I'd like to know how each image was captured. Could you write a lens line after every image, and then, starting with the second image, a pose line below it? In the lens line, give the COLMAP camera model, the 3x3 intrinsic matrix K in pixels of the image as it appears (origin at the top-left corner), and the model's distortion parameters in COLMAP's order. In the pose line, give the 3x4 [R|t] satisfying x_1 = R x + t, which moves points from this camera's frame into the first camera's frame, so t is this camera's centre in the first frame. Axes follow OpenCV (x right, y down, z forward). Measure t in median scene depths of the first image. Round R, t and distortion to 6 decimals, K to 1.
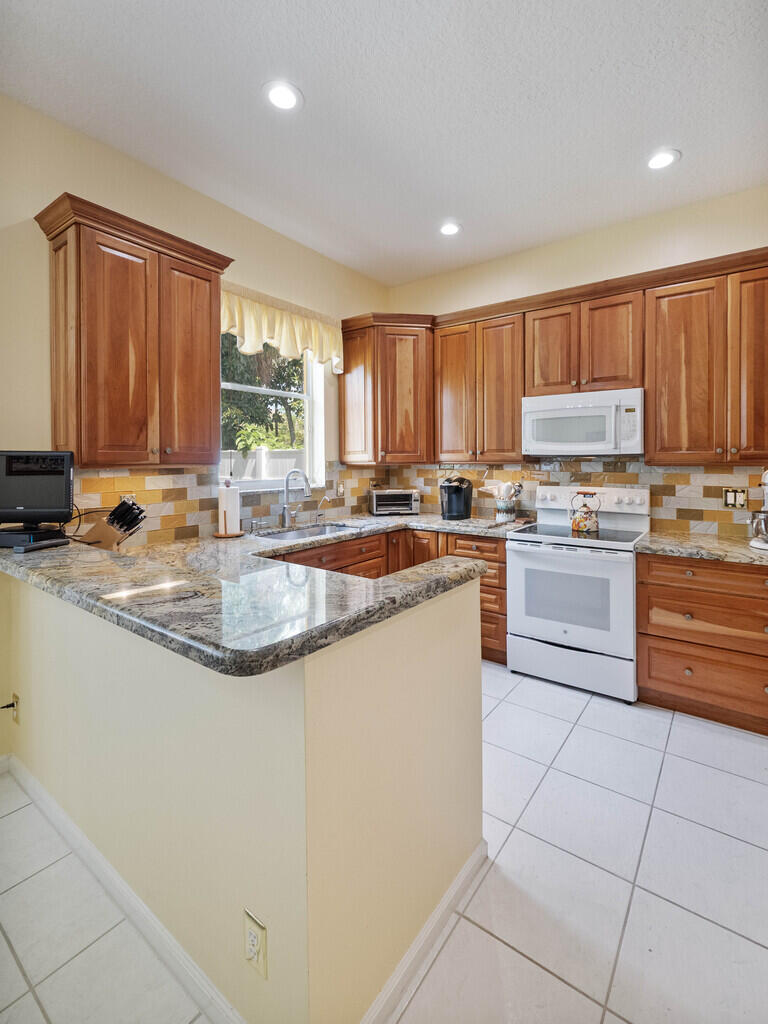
lens RADIAL K [[461.2, 0, 401.5], [0, 461.2, 462.2], [0, 0, 1]] dist [-0.001487, -0.000042]
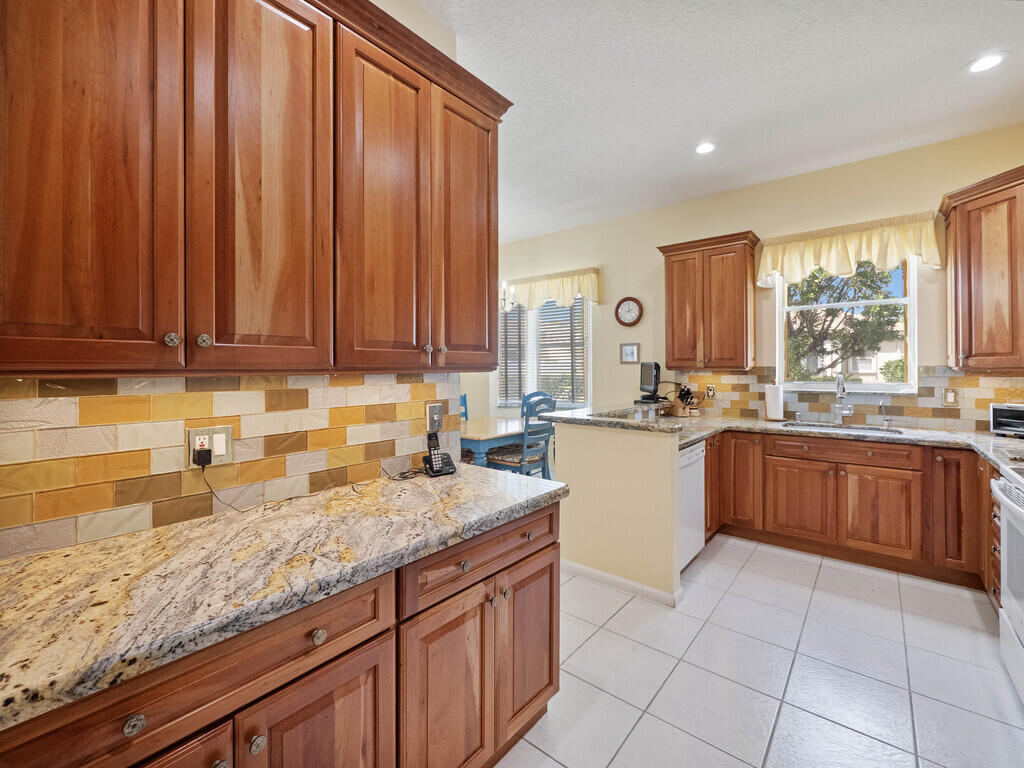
lens RADIAL K [[439.7, 0, 508.9], [0, 439.7, 365.0], [0, 0, 1]] dist [-0.000872, 0.000035]
pose [[-0.069888, -0.004946, -0.997543, 0.927349], [-0.000221, 0.999988, -0.004943, 0.000093], [0.997555, -0.000125, -0.069889, 0.270631]]
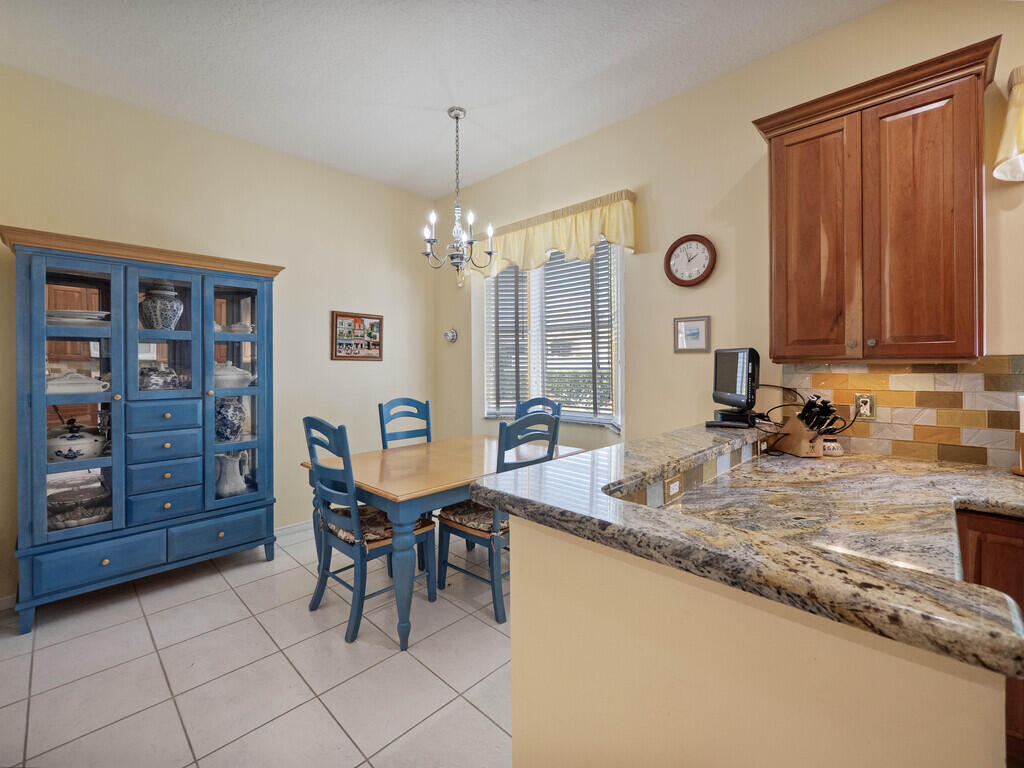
lens RADIAL K [[439.7, 0, 508.9], [0, 439.7, 365.0], [0, 0, 1]] dist [-0.000872, 0.000035]
pose [[-0.145955, 0.004767, -0.989280, 0.278990], [0.000880, 0.999989, 0.004689, 0.008208], [0.989291, -0.000187, -0.145958, 0.353958]]
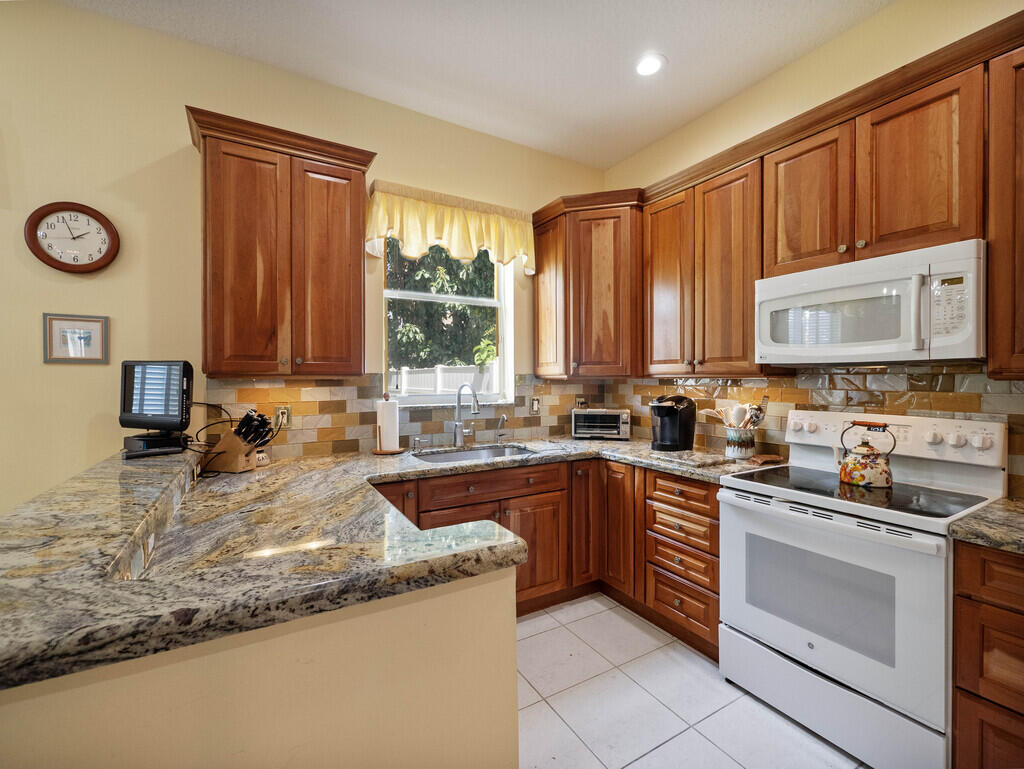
lens RADIAL K [[441.7, 0, 504.5], [0, 441.7, 380.0], [0, 0, 1]] dist [-0.005139, -0.000321]
pose [[0.911255, 0.004412, -0.411819, 0.196529], [-0.003858, 0.999990, 0.002177, 0.008302], [0.411824, -0.000395, 0.911263, 0.256279]]
